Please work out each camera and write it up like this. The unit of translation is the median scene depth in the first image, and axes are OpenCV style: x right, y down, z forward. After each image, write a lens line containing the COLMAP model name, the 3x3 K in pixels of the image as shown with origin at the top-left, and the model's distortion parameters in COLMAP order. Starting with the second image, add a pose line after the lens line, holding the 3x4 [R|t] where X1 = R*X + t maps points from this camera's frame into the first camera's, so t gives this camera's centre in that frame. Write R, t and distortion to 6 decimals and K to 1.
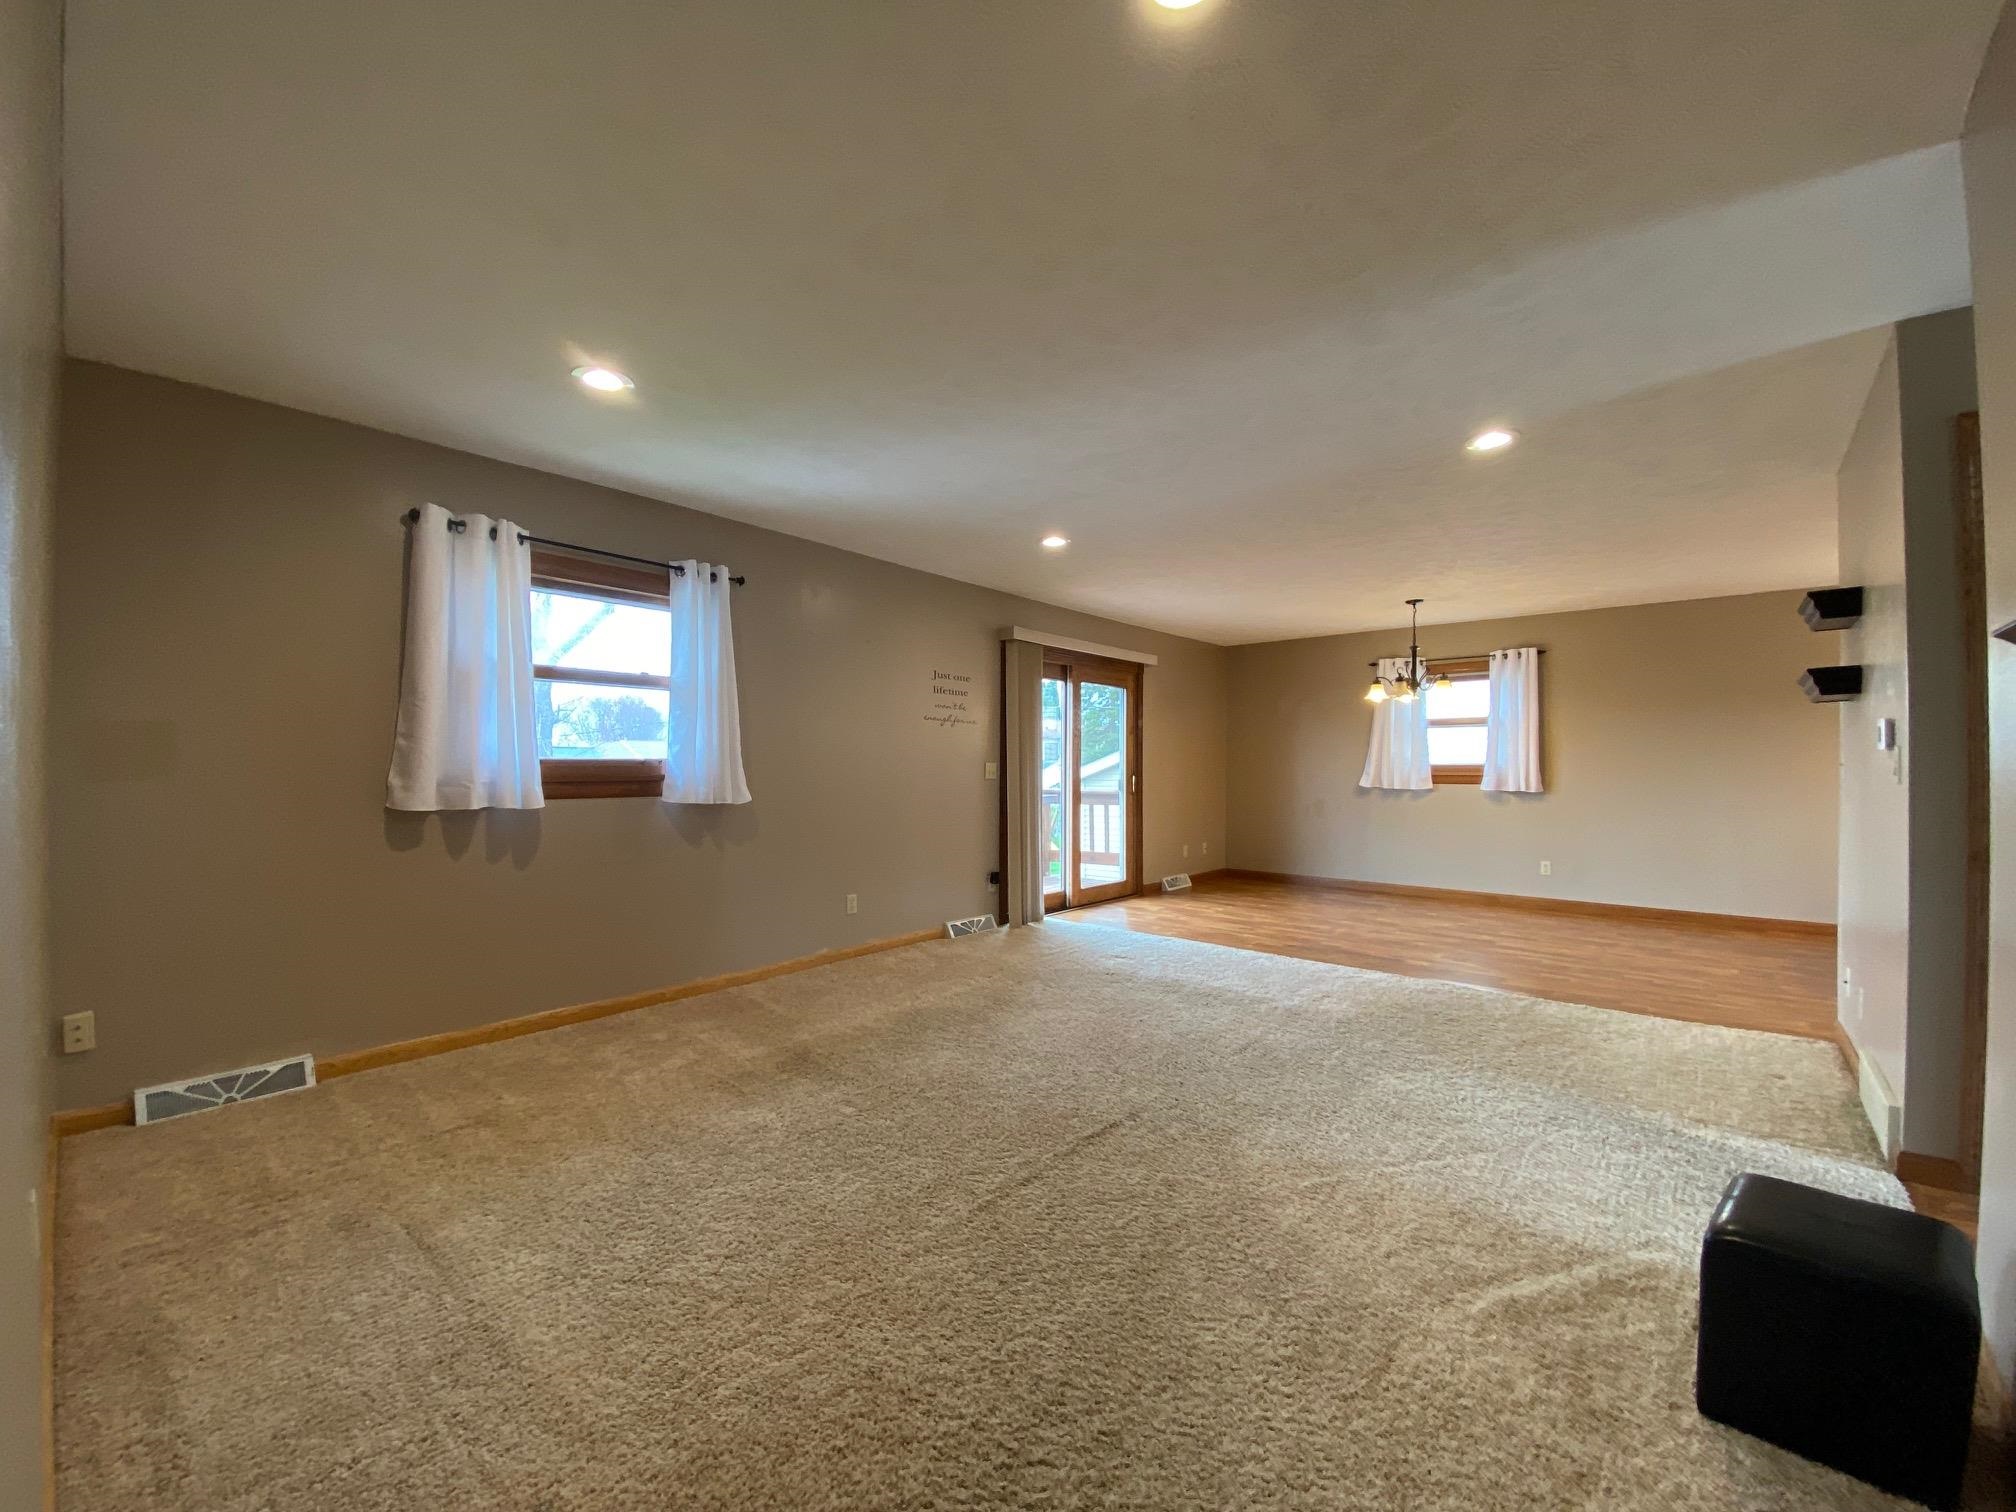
lens RADIAL K [[815.2, 0, 1008.0], [0, 815.2, 756.0], [0, 0, 1]] dist [-0.000226, -0.000181]
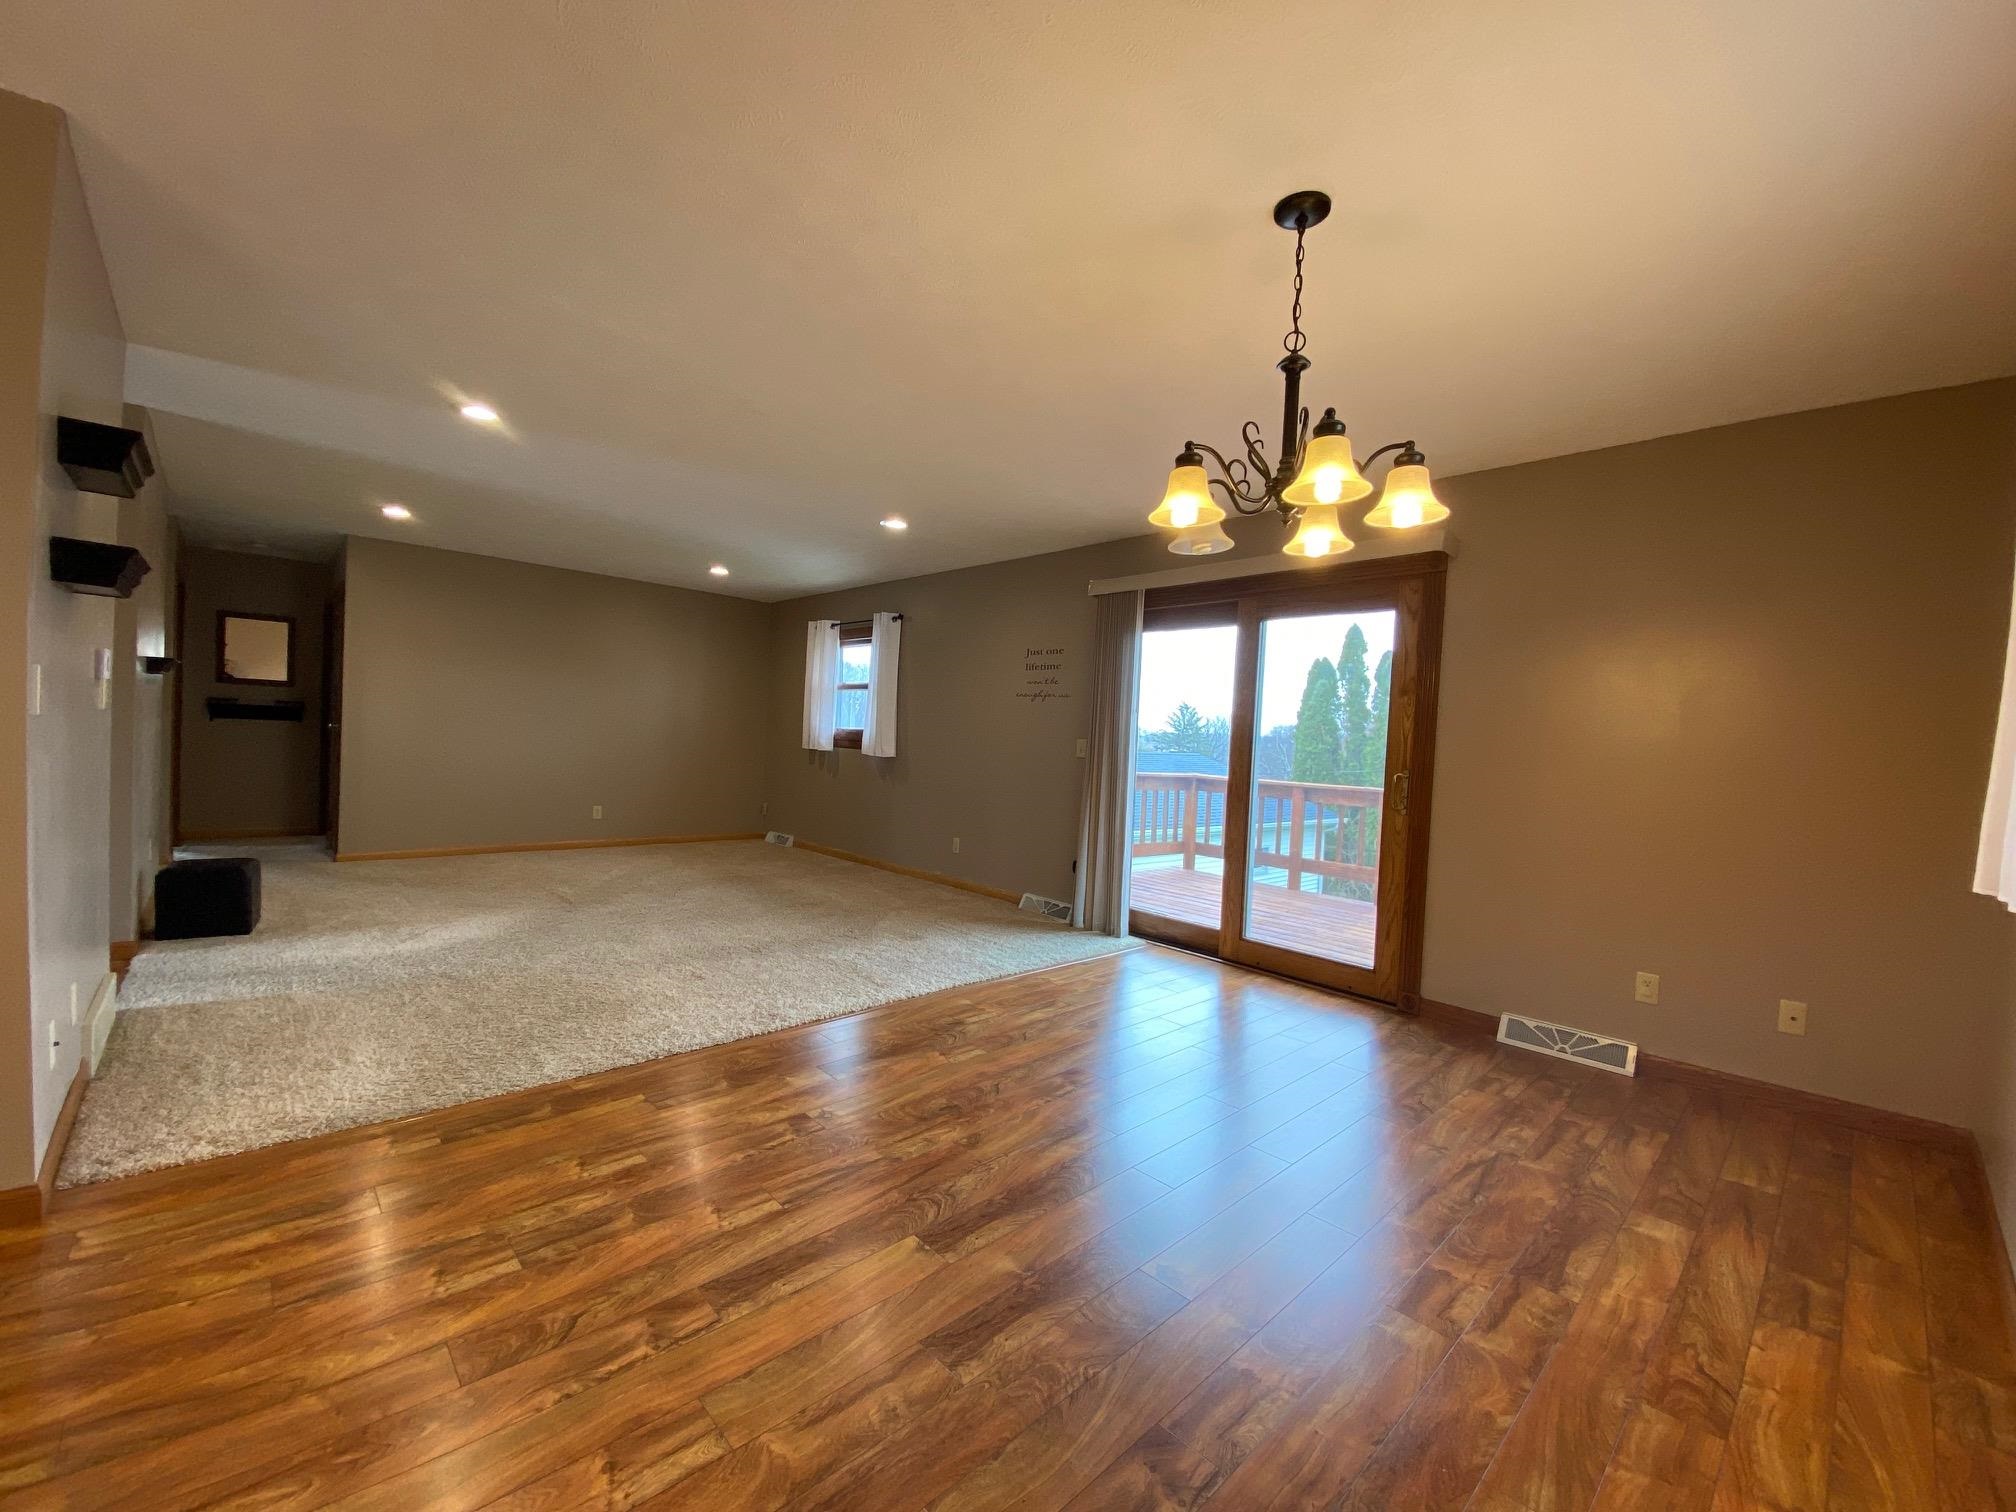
lens RADIAL K [[815.2, 0, 1008.0], [0, 815.2, 756.0], [0, 0, 1]] dist [-0.000226, -0.000181]
pose [[-0.117214, 0.016250, -0.992974, 0.848806], [-0.033553, 0.999230, 0.020314, 0.010946], [0.992540, 0.035698, -0.116578, 0.977847]]
